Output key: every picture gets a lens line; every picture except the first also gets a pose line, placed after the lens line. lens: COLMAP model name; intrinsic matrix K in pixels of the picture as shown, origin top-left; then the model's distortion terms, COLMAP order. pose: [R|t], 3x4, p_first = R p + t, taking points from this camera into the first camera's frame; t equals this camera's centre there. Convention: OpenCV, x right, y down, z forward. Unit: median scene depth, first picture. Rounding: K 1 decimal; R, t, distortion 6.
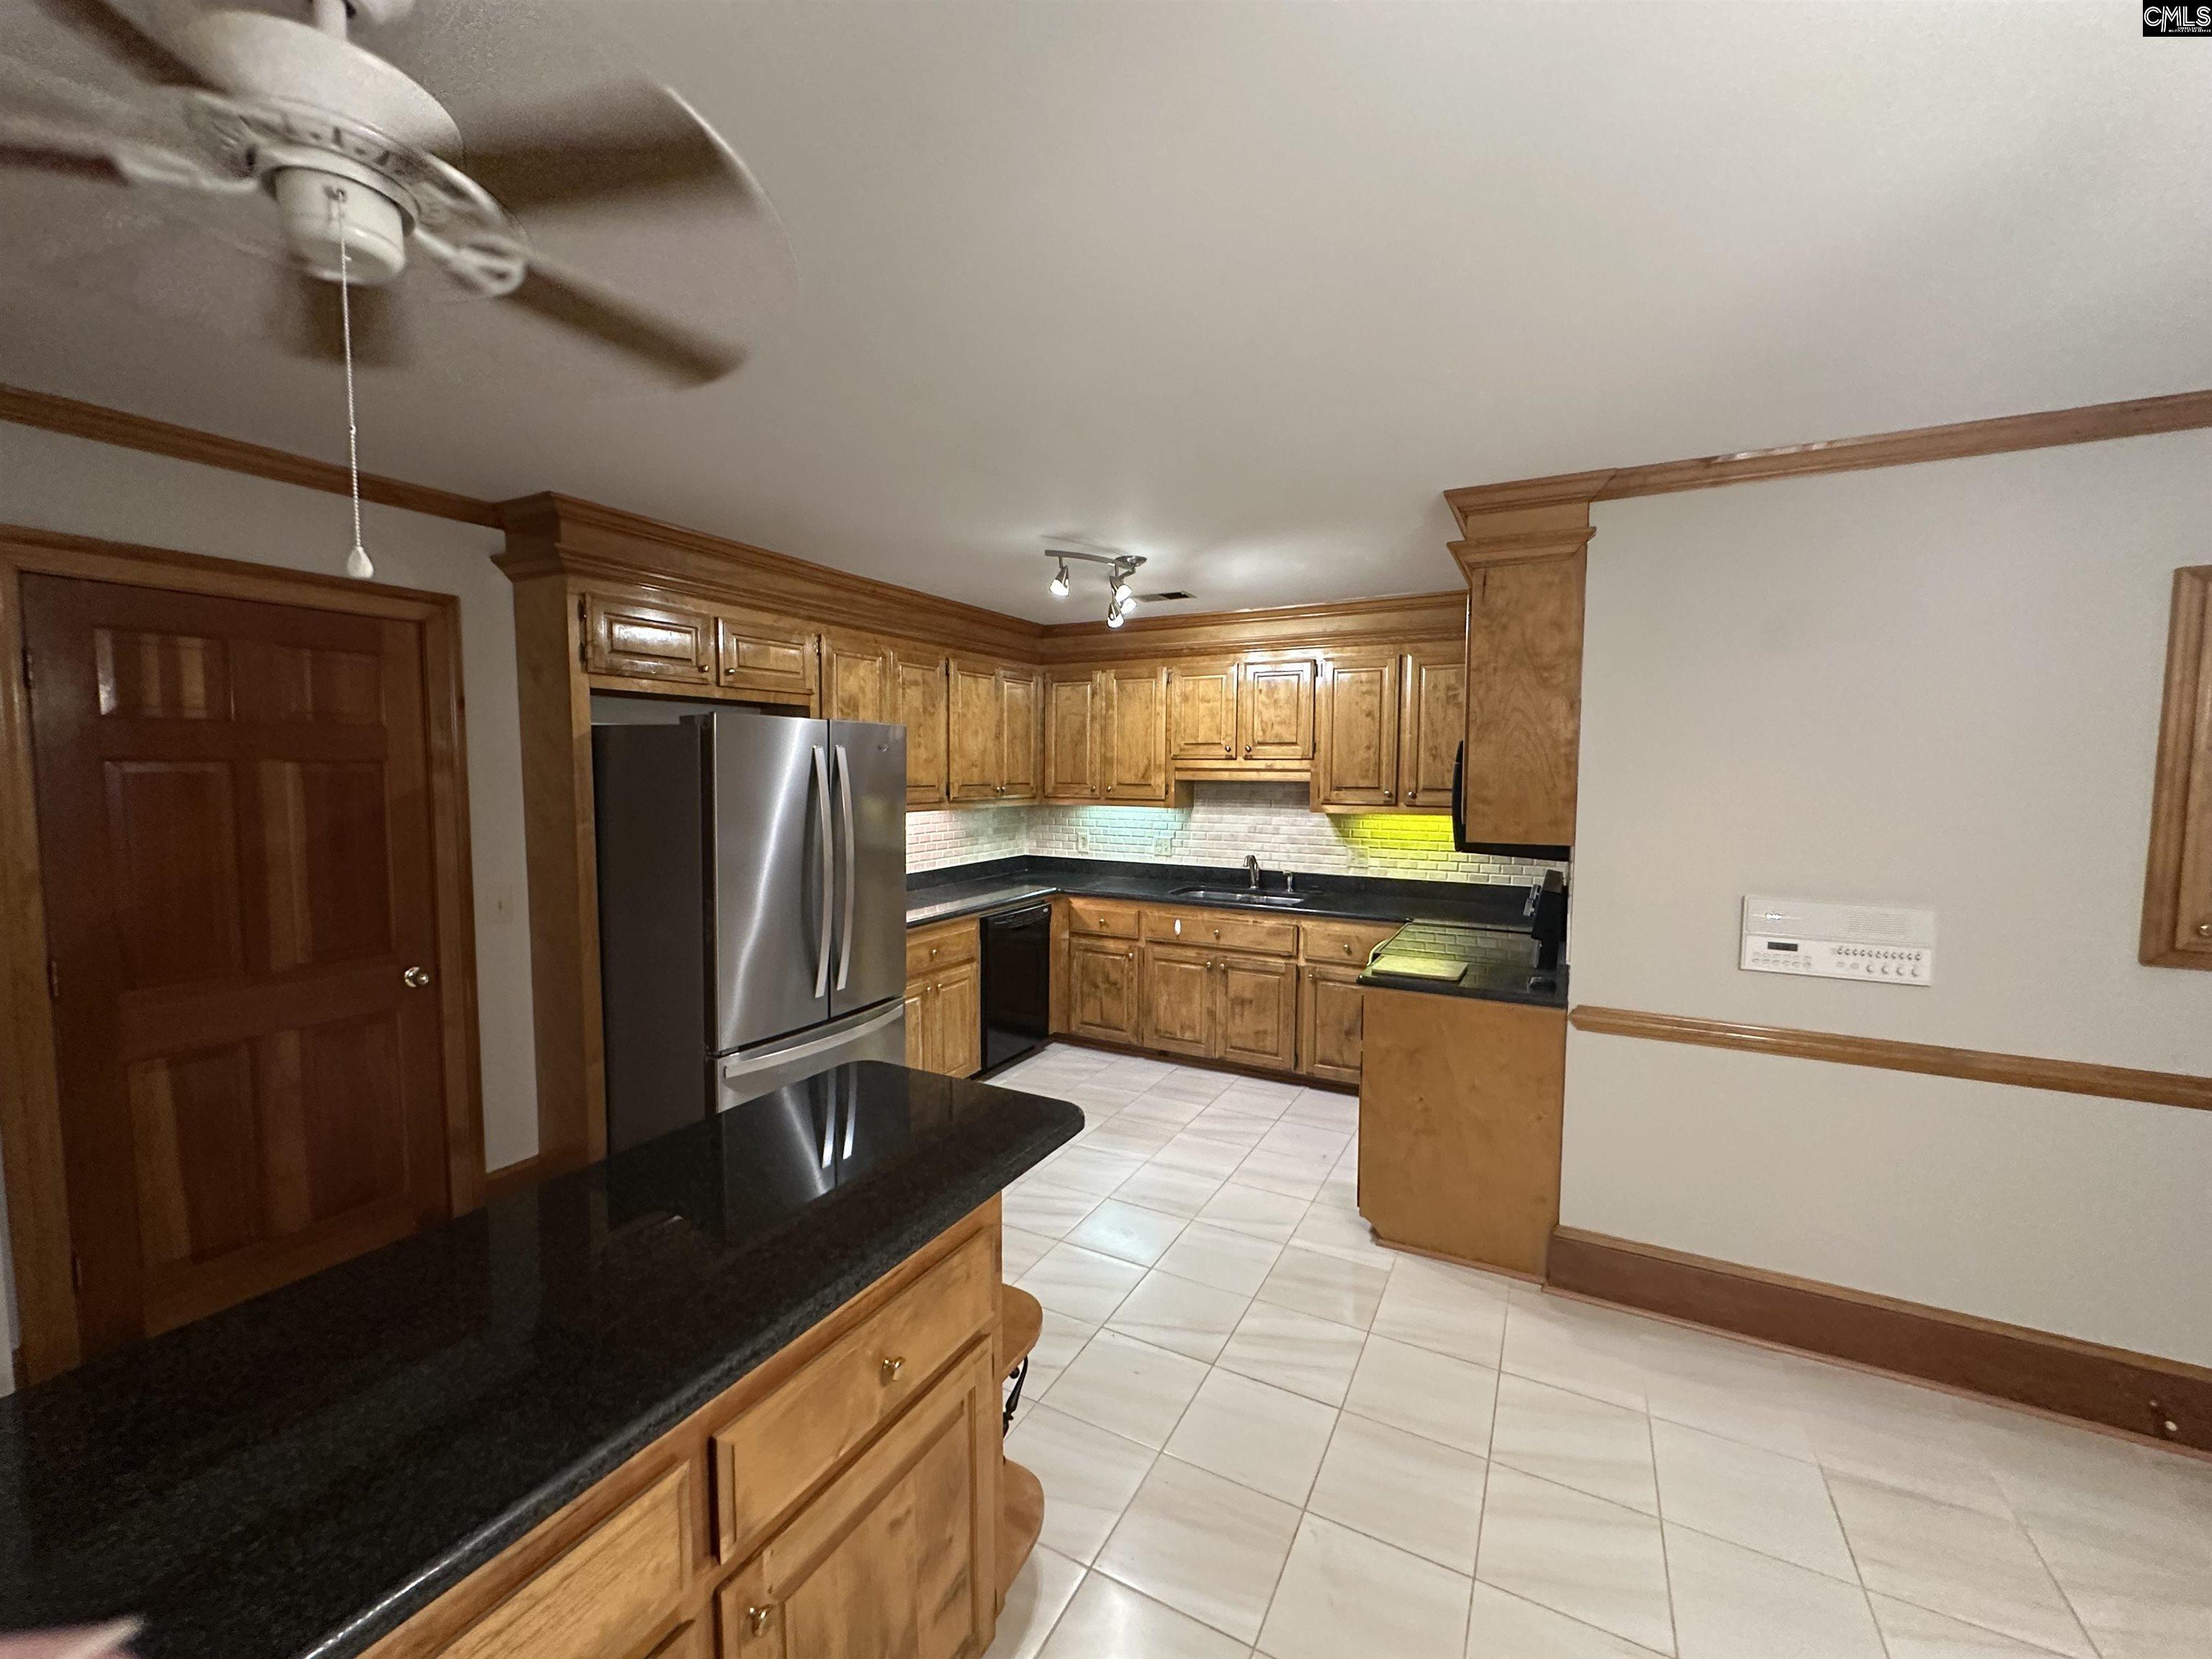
lens RADIAL K [[881.2, 0, 1106.0], [0, 881.2, 829.5], [0, 0, 1]] dist [0.000930, 0.000387]
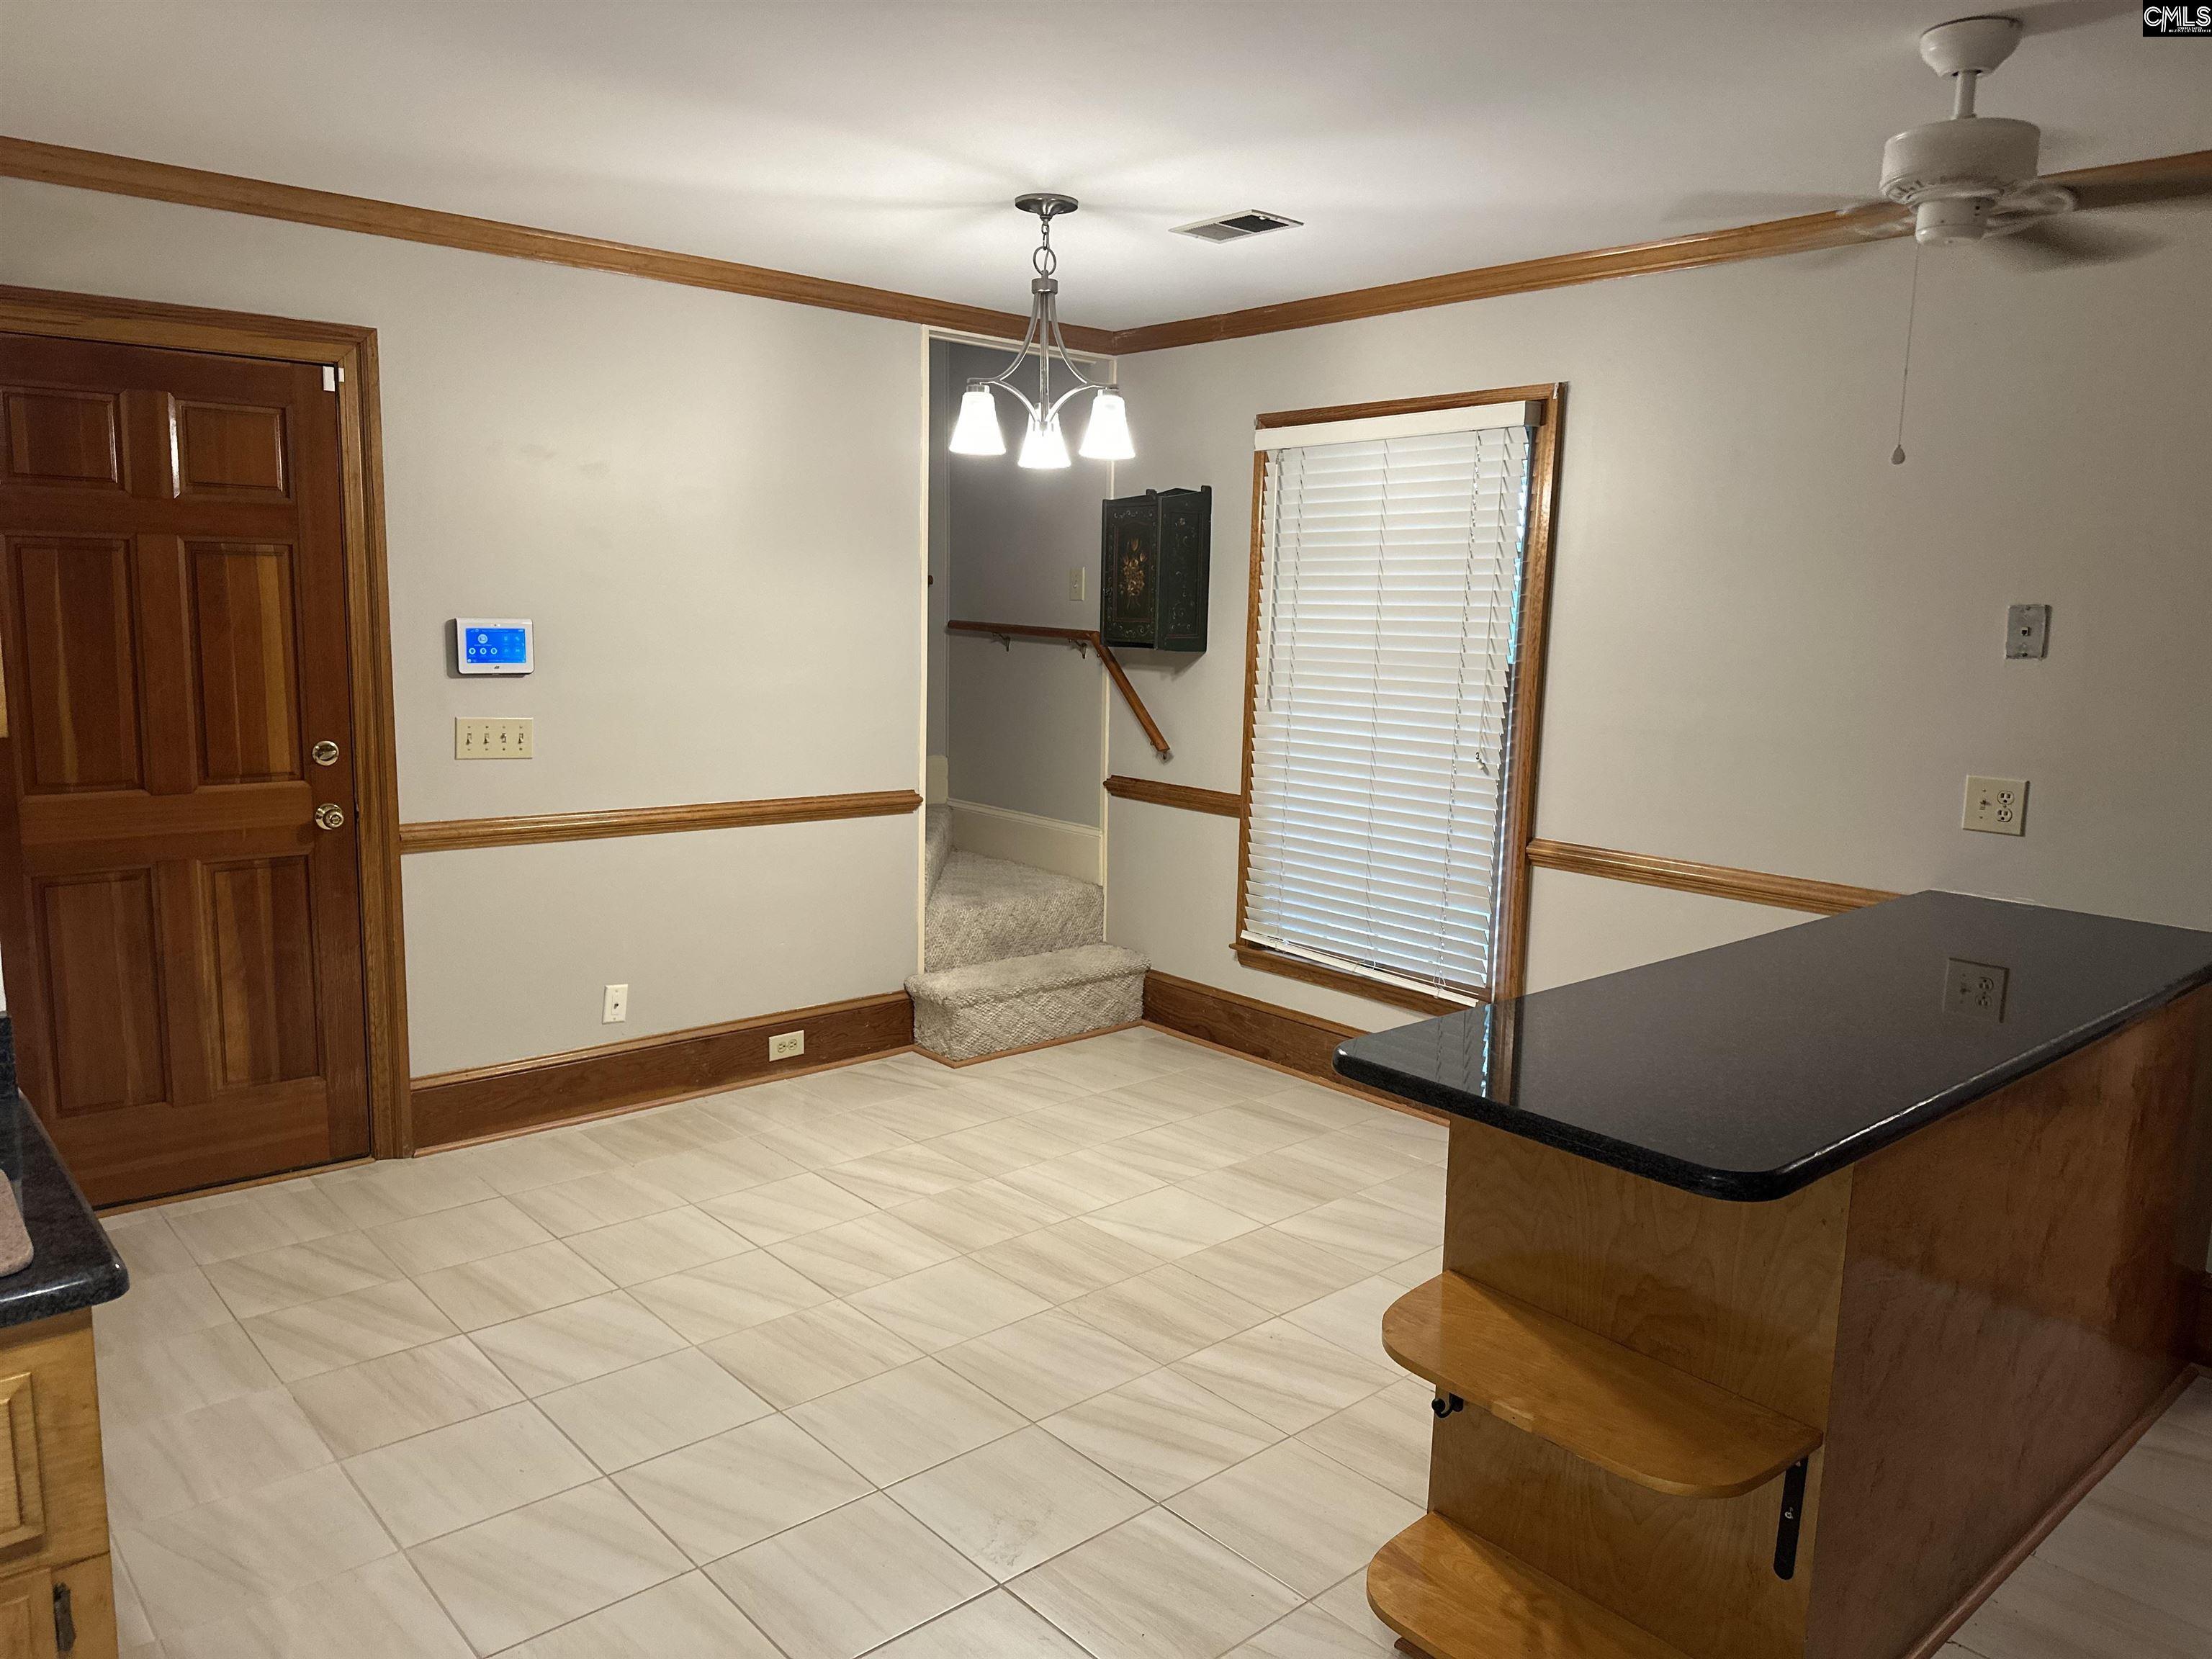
lens RADIAL K [[1565.1, 0, 1106.0], [0, 1565.1, 829.5], [0, 0, 1]] dist [0.005836, 0.001116]
pose [[-0.935595, -0.085291, 0.342620, -0.101202], [-0.008352, 0.975459, 0.220021, -0.050929], [-0.352977, 0.202989, -0.913347, 0.839046]]
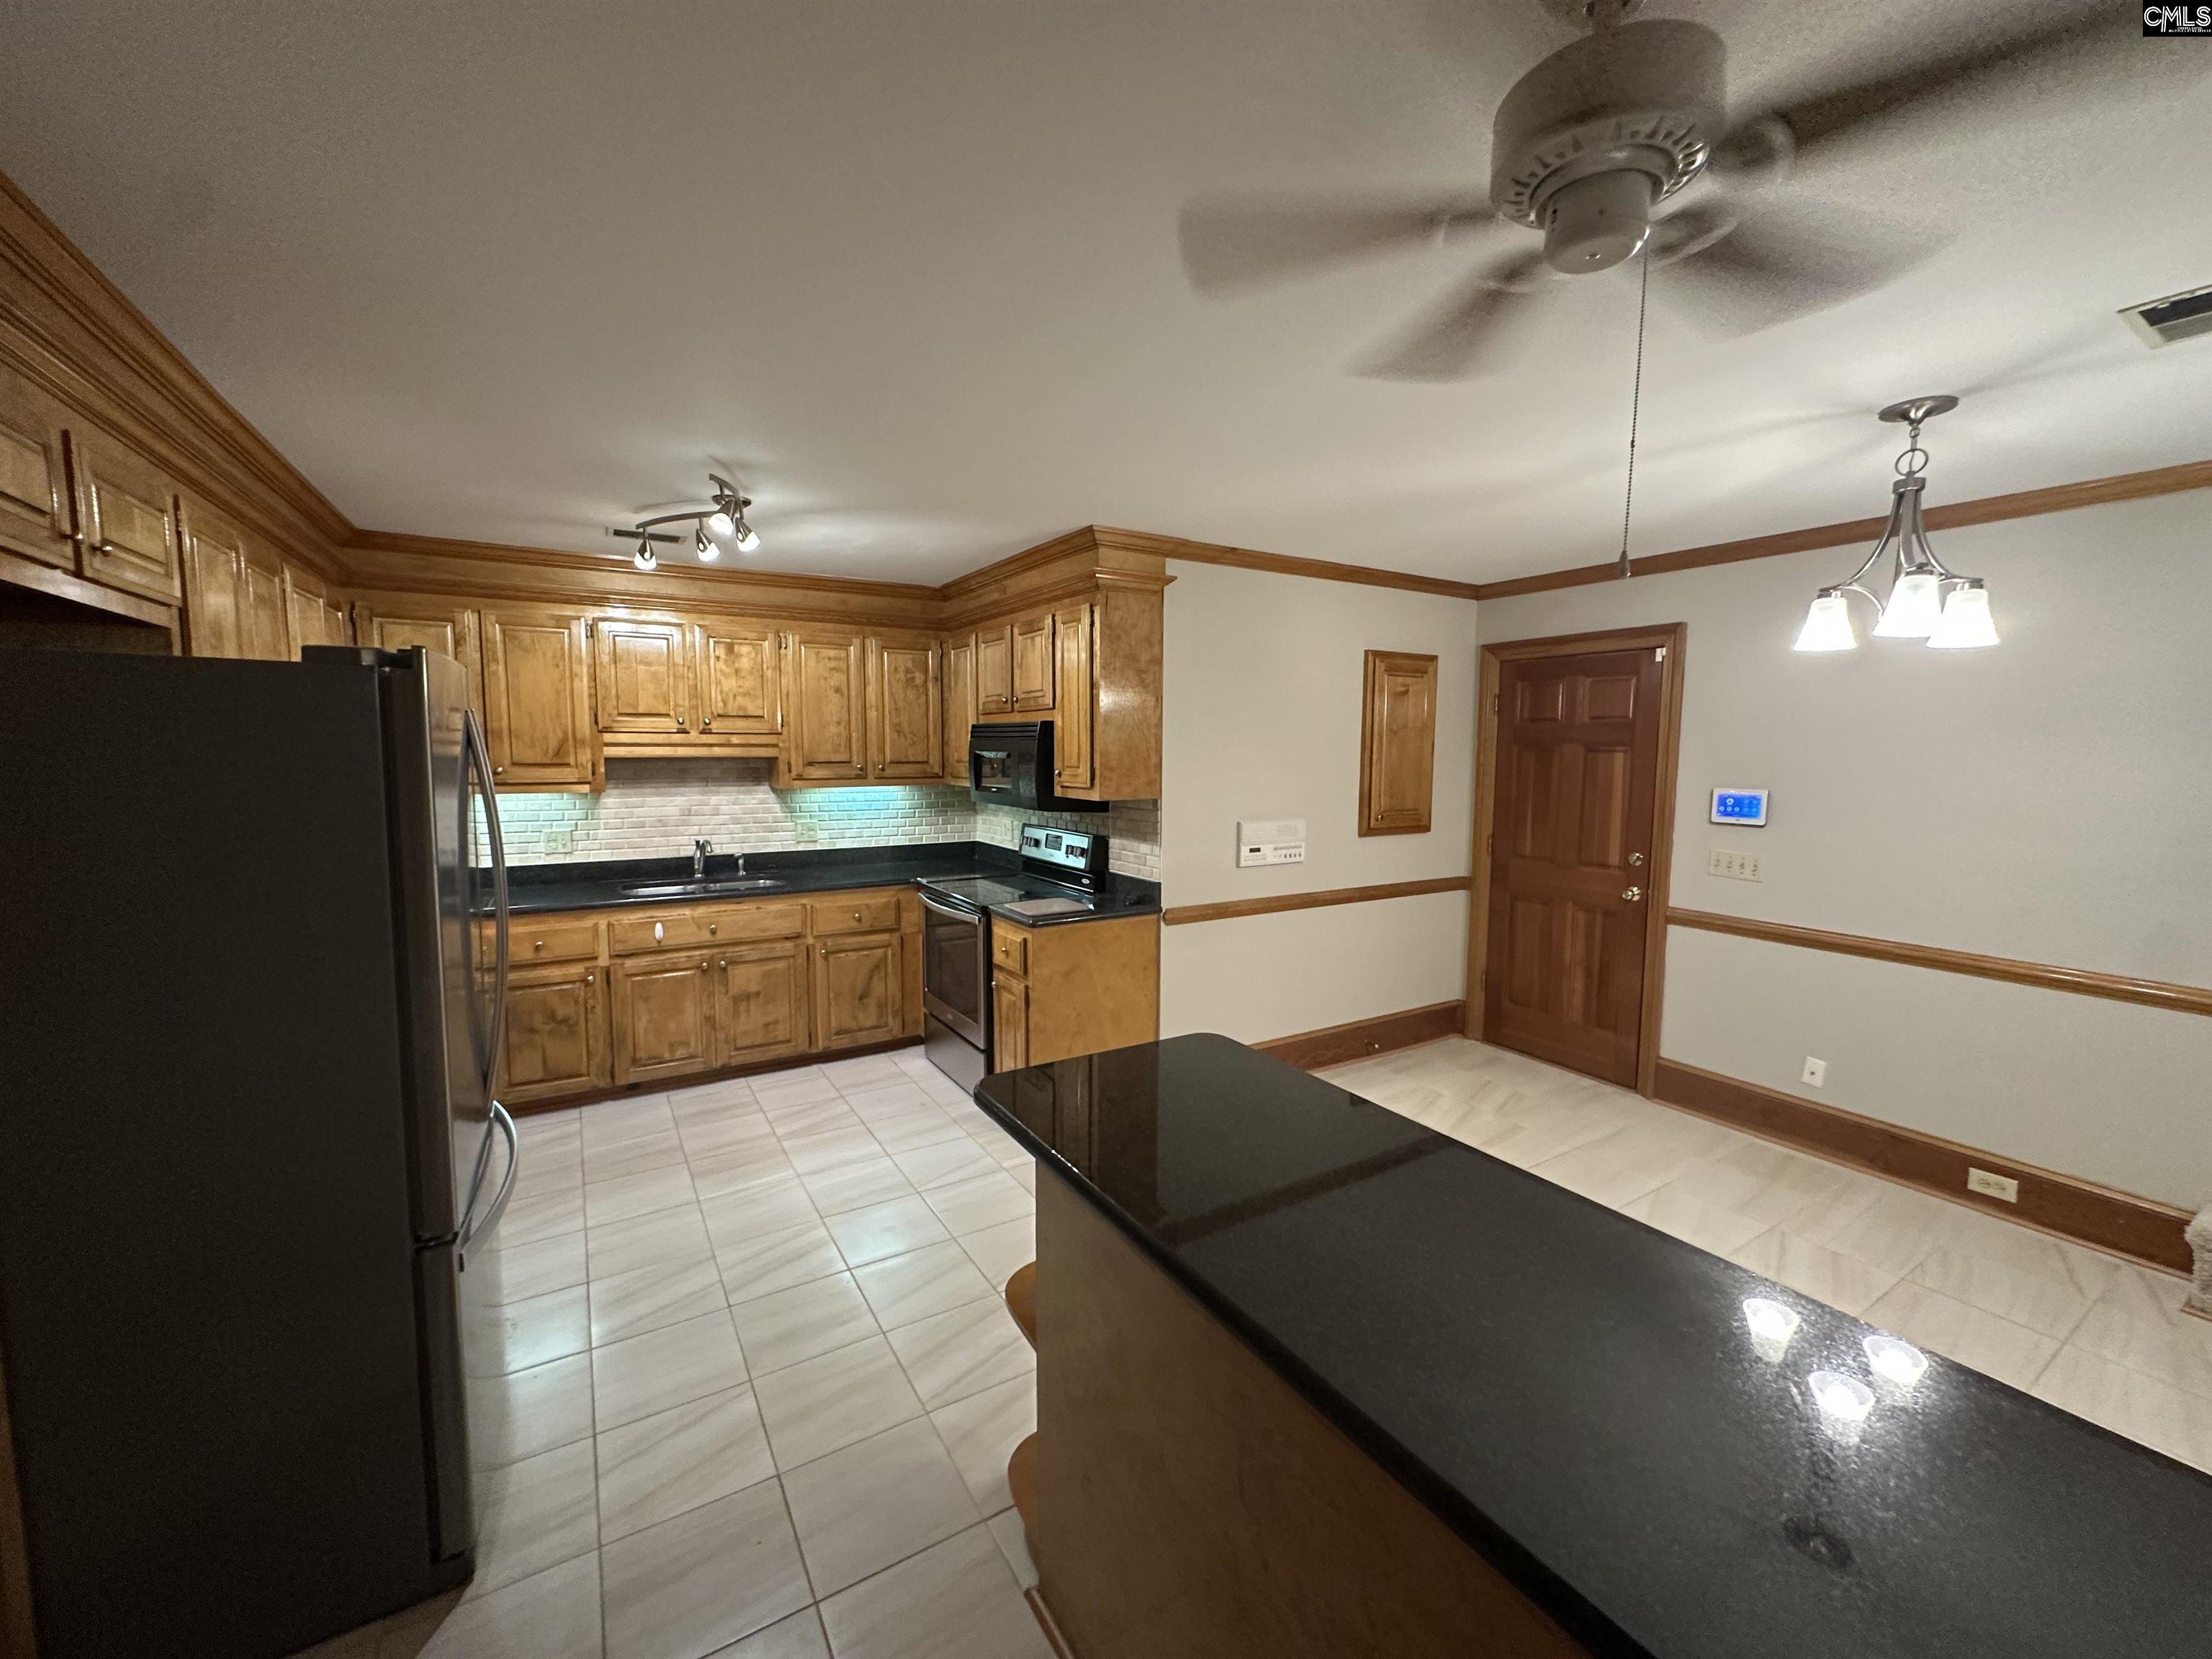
lens RADIAL K [[881.2, 0, 1106.0], [0, 881.2, 829.5], [0, 0, 1]] dist [0.000930, 0.000387]
pose [[0.514529, -0.085432, 0.853206, -0.421332], [0.058991, 0.996194, 0.064175, -0.016136], [-0.855441, 0.017312, 0.517610, 0.195073]]
